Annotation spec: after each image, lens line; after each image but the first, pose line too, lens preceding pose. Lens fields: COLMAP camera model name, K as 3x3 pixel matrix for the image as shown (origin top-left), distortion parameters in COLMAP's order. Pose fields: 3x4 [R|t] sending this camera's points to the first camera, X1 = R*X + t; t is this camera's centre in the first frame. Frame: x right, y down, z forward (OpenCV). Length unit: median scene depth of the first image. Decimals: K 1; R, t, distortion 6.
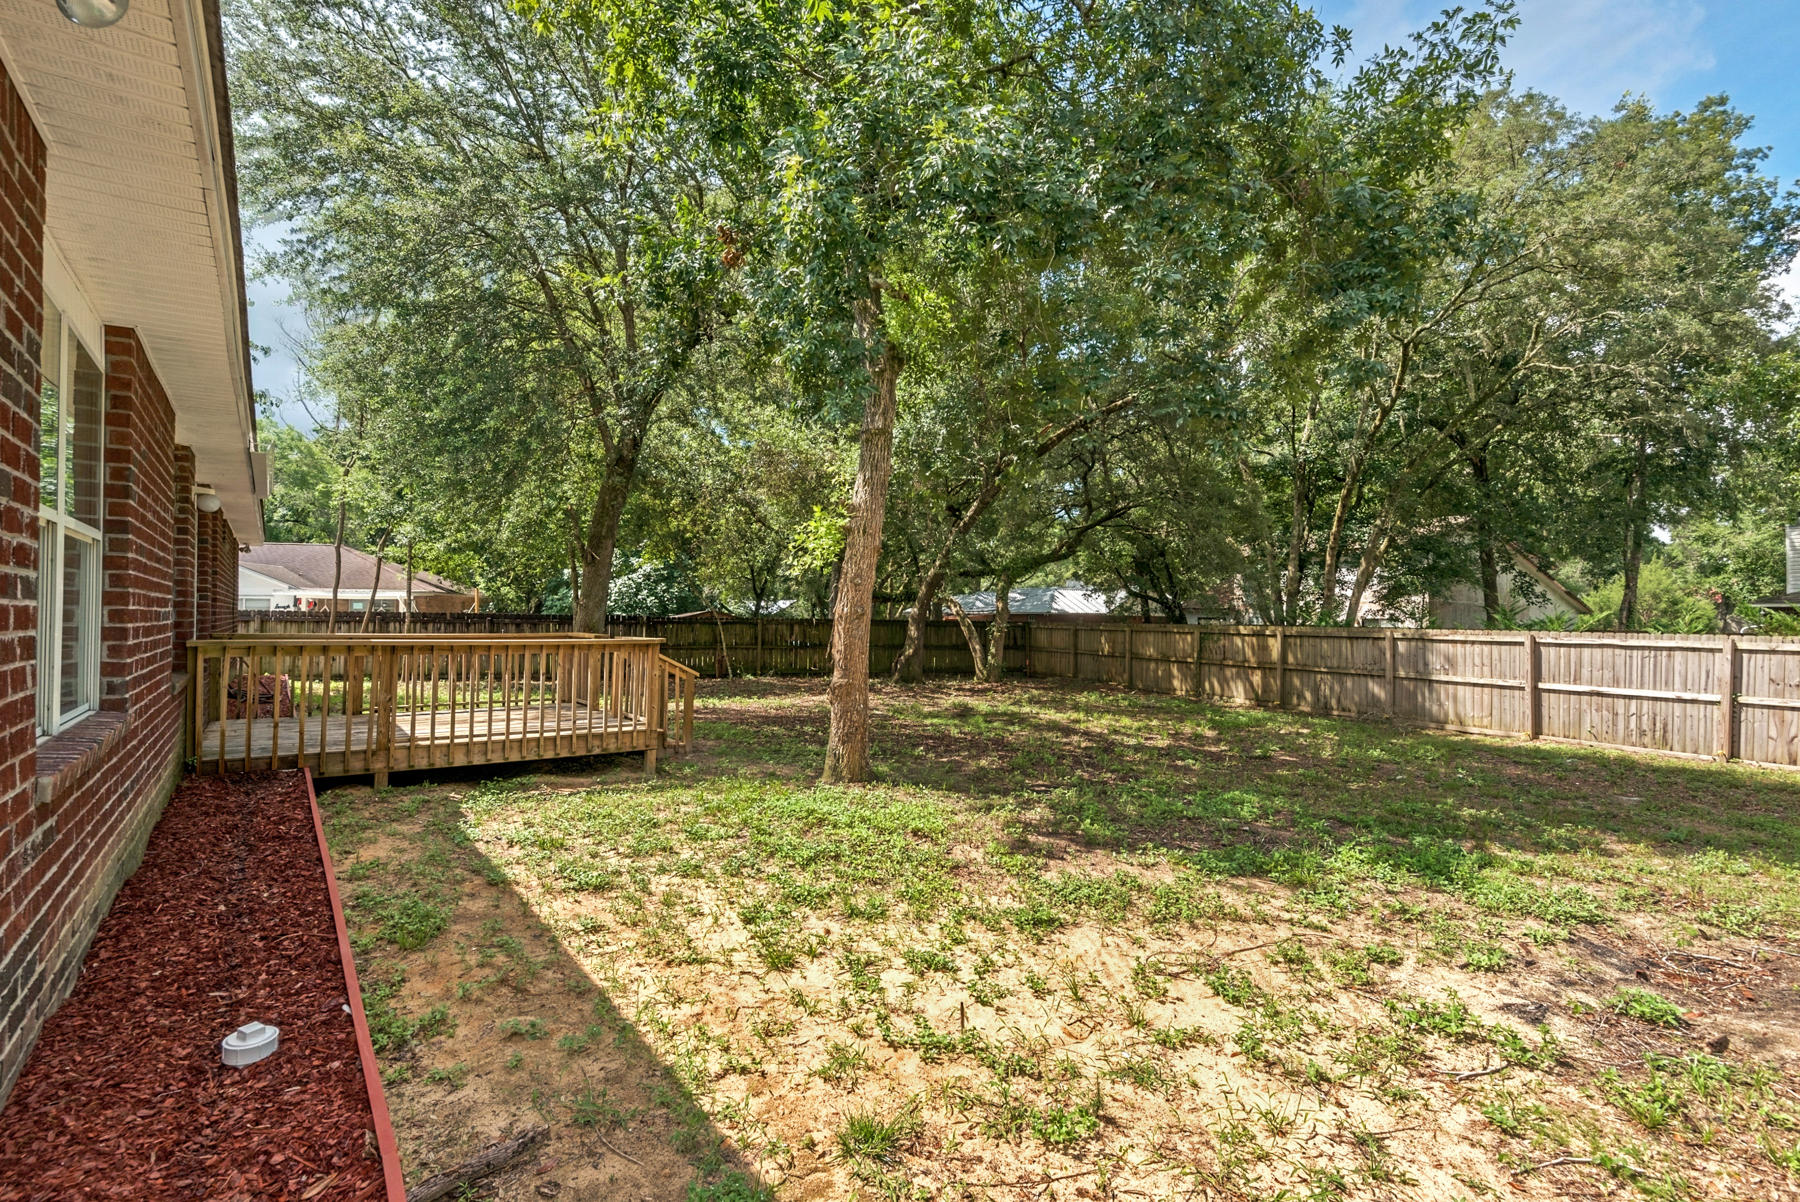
lens RADIAL K [[819.0, 0, 900.2], [0, 819.0, 632.4], [0, 0, 1]] dist [0.000650, -0.000097]
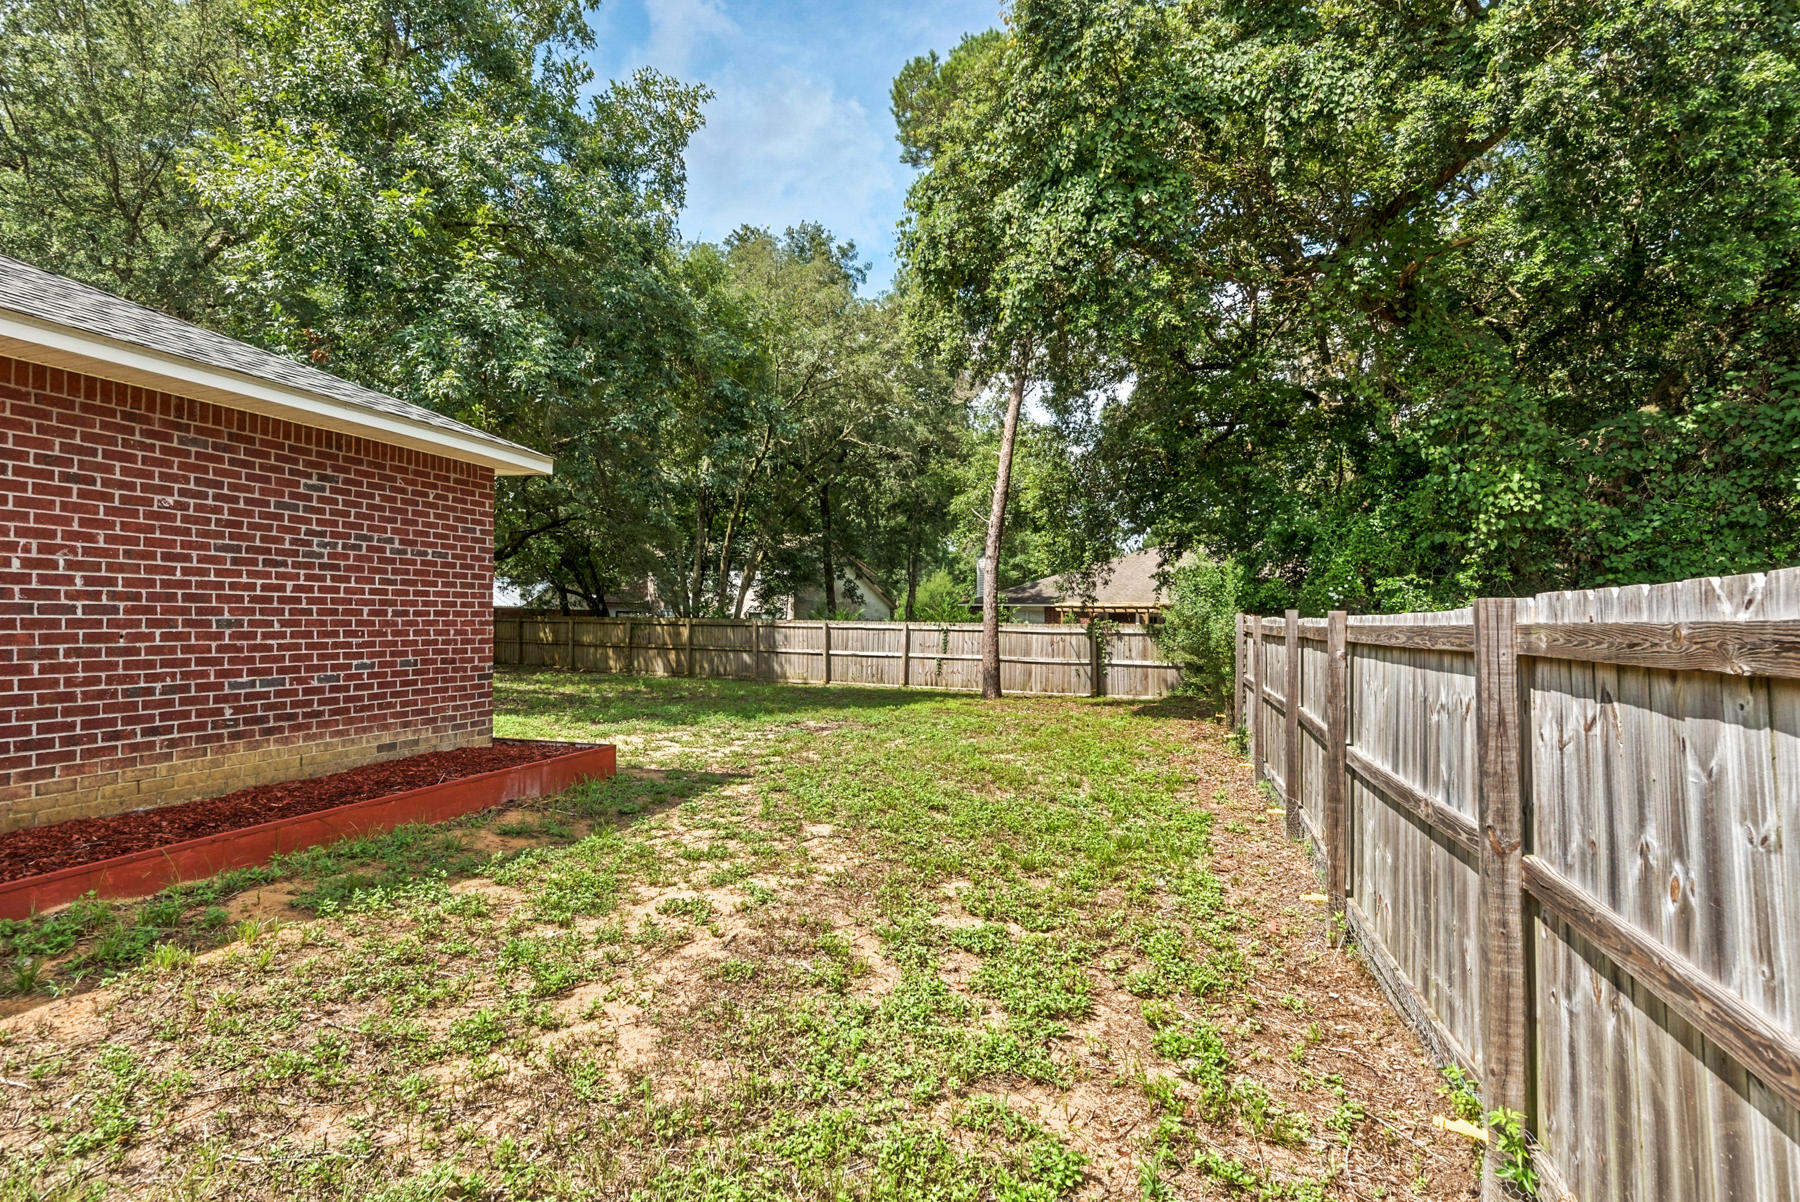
lens RADIAL K [[954.8, 0, 900.0], [0, 954.8, 601.0], [0, 0, 1]] dist [0.000107, 0.000008]
pose [[0.790349, 0.011732, 0.612545, -0.160698], [0.005405, 0.999644, -0.026120, 0.005263], [-0.612633, 0.023955, 0.790004, -0.328087]]
